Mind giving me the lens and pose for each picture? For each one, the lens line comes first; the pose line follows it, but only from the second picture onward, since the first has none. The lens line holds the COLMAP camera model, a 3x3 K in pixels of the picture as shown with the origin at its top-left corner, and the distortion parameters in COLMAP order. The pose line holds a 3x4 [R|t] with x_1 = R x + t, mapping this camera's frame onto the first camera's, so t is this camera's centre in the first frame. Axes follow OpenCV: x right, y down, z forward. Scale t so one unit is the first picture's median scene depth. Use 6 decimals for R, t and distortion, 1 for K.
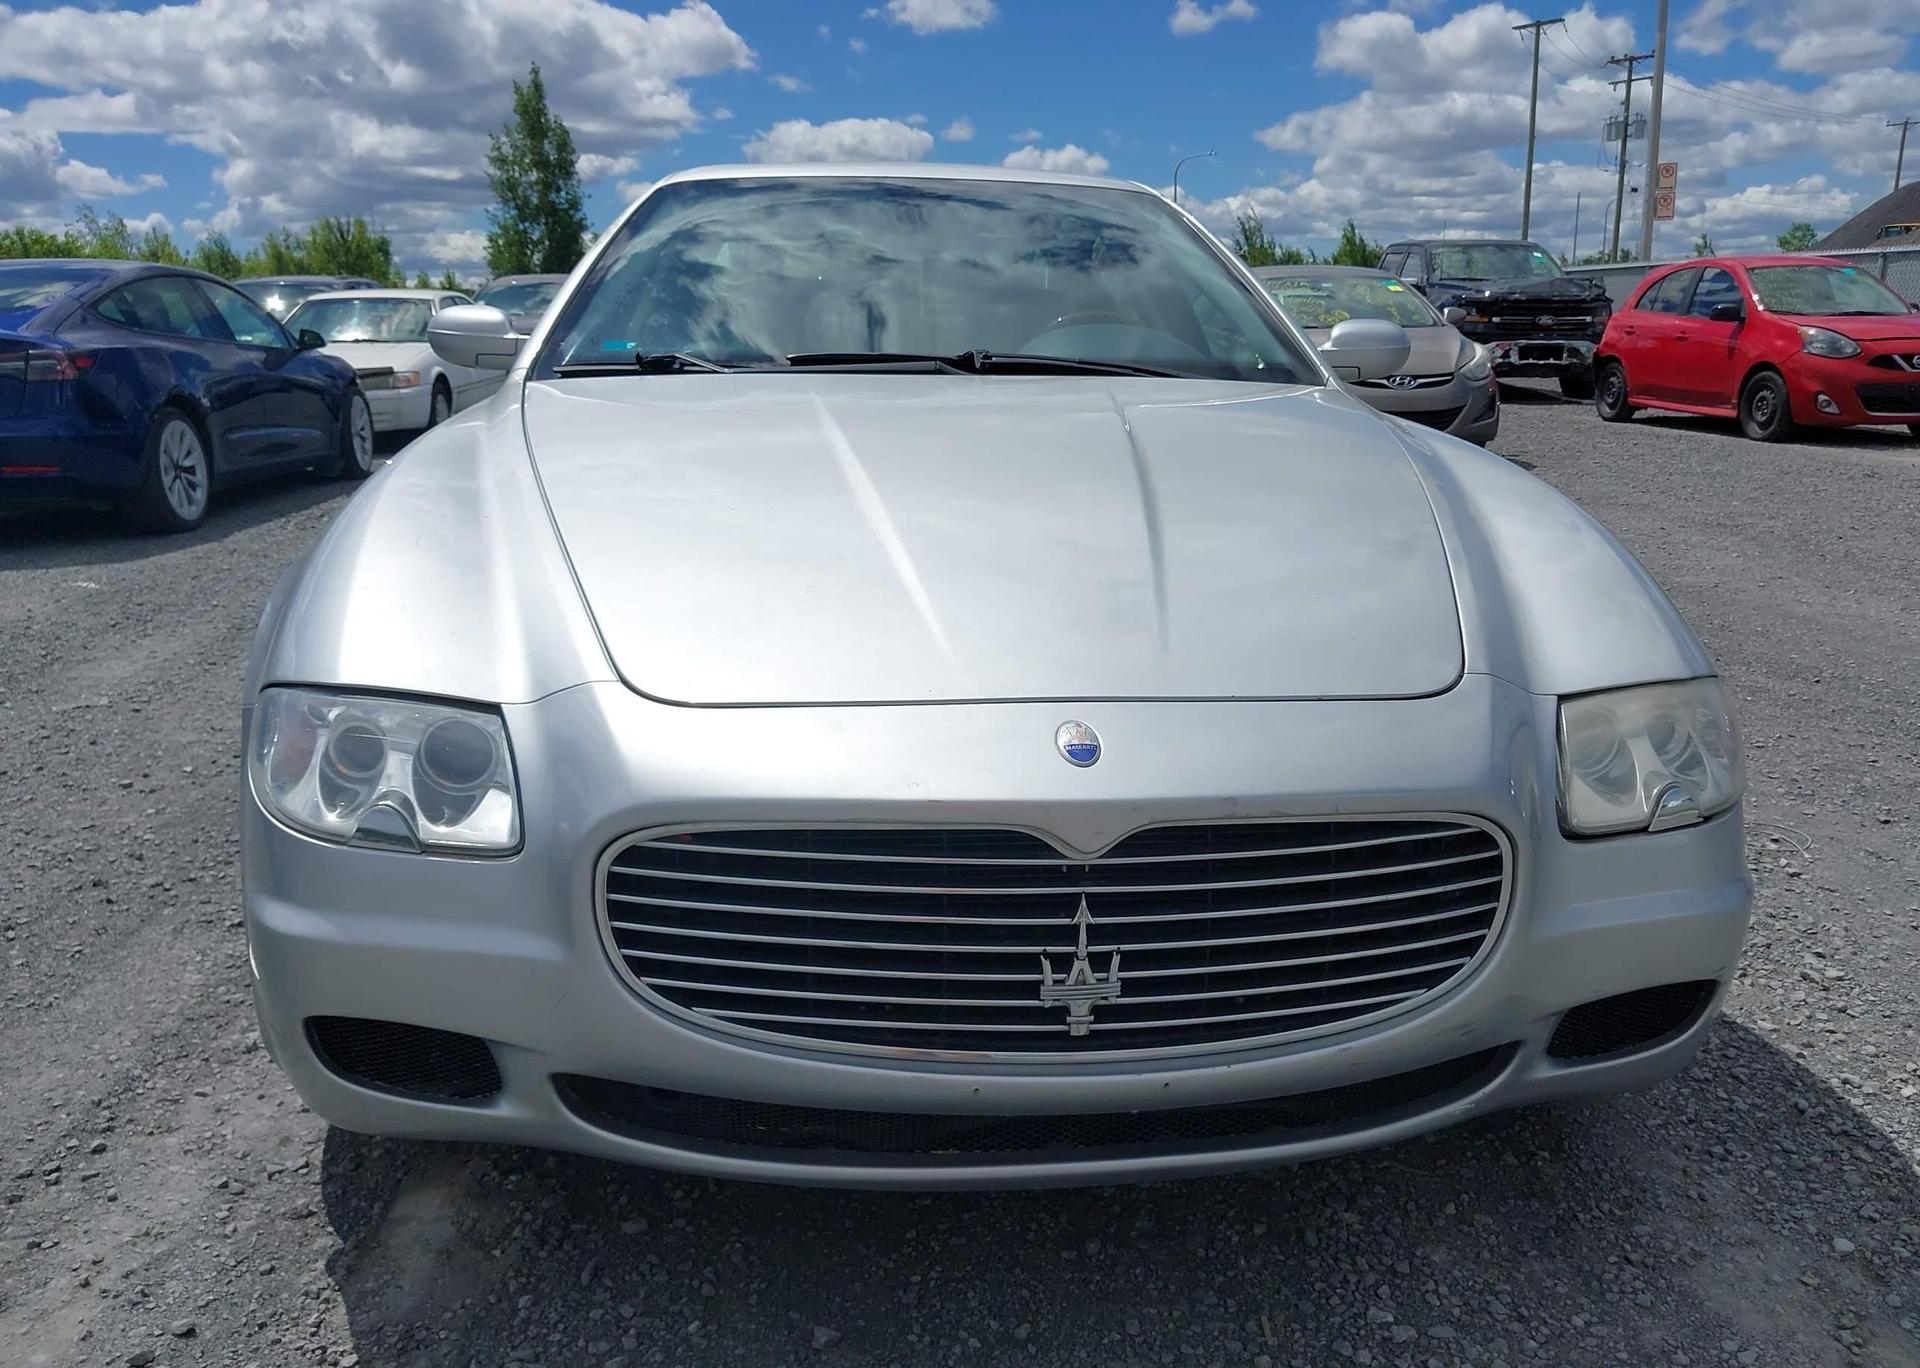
lens RADIAL K [[1534.0, 0, 958.5], [0, 1534.0, 718.3], [0, 0, 1]] dist [0.021537, -0.017825]
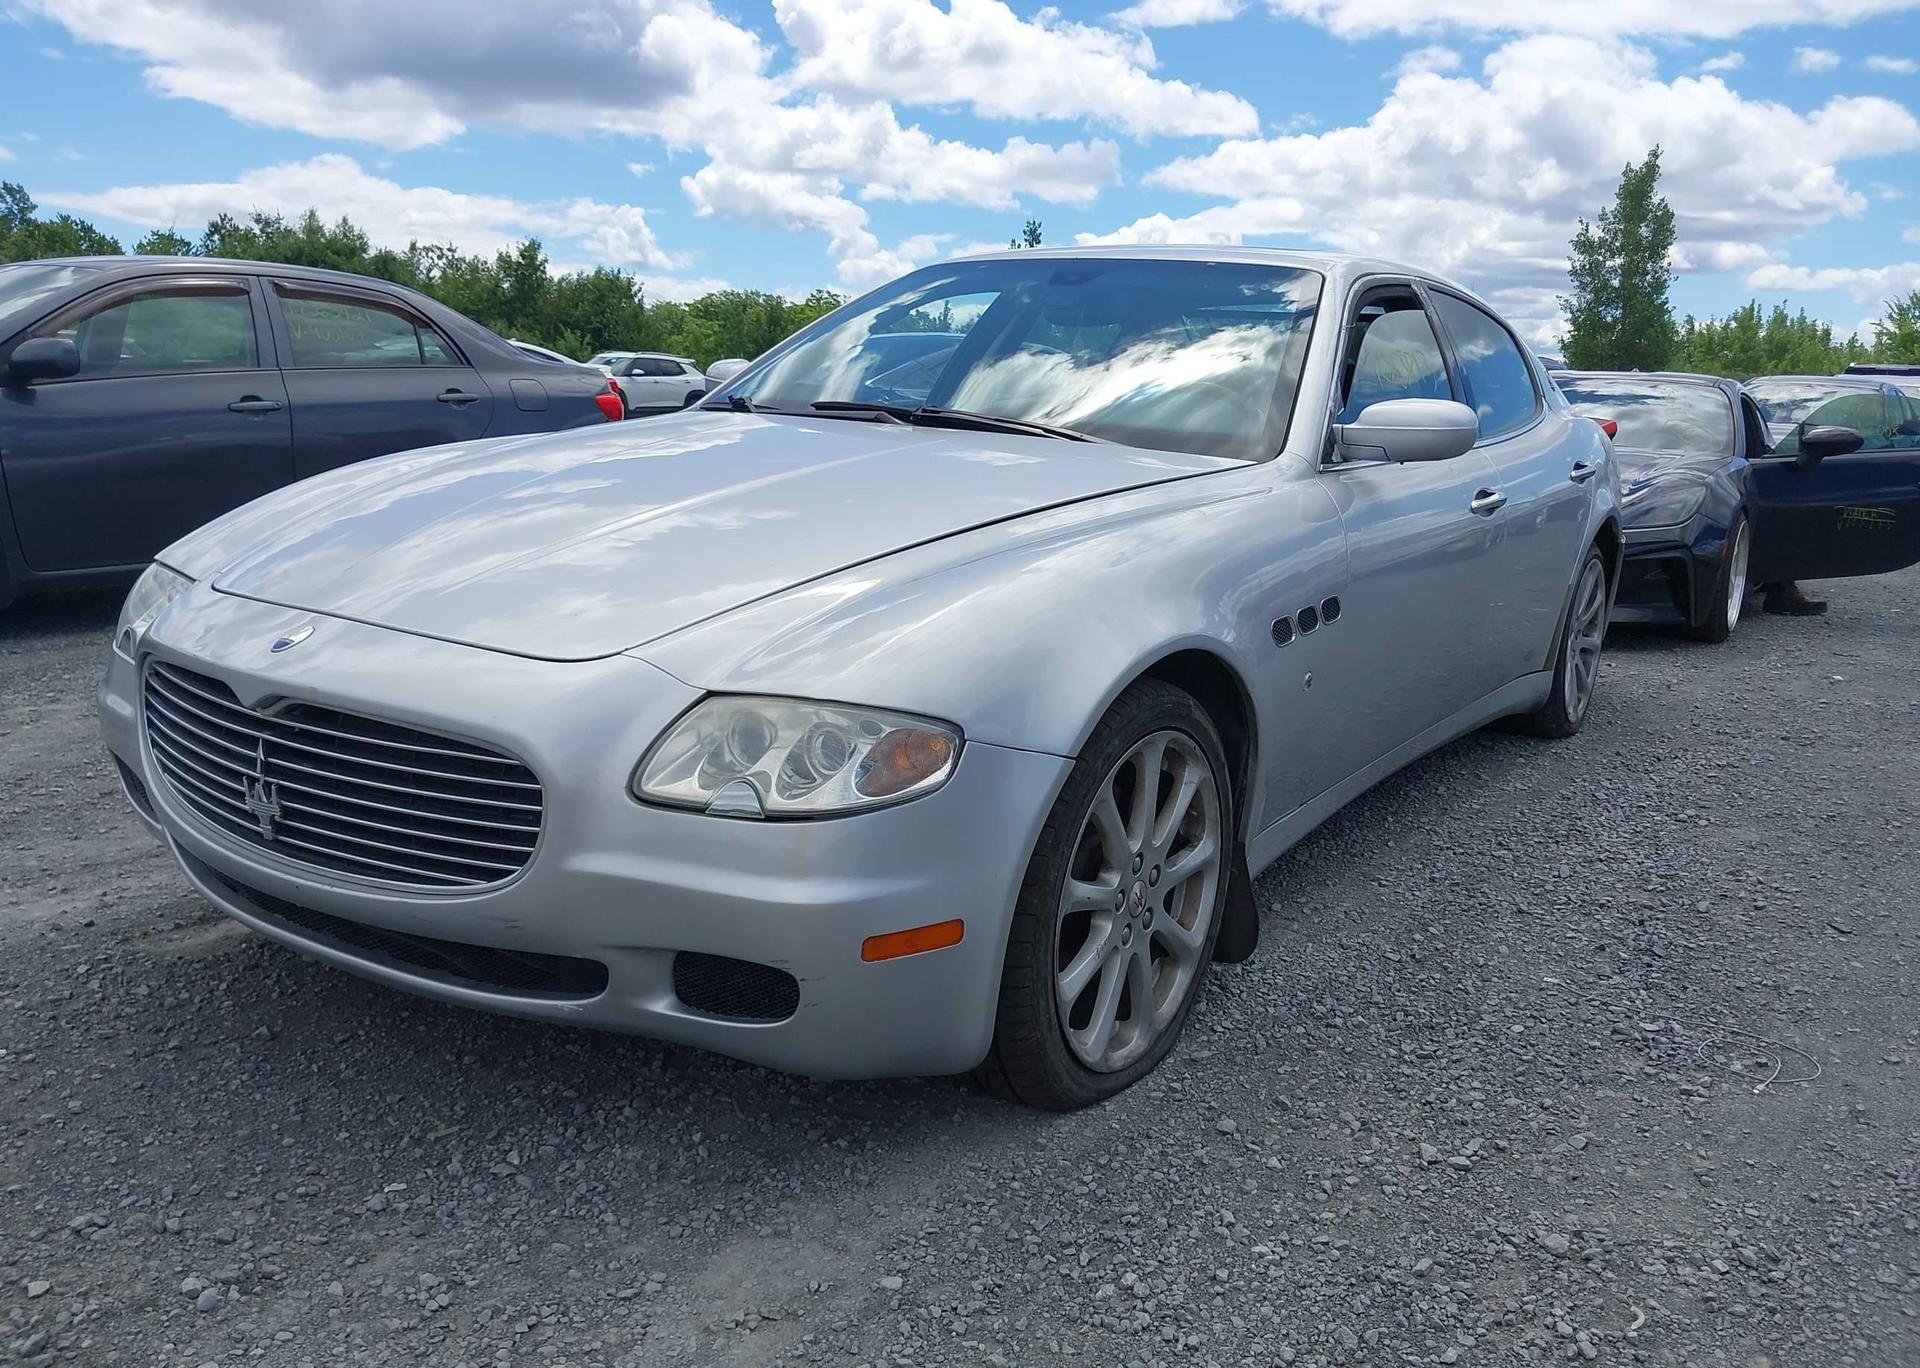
lens RADIAL K [[1534.0, 0, 956.0], [0, 1534.0, 694.1], [0, 0, 1]] dist [0.021537, -0.017825]
pose [[0.783145, 0.161750, -0.600434, 1.352253], [-0.199937, 0.979804, 0.003171, -0.059587], [0.588821, 0.117565, 0.799668, 0.183143]]
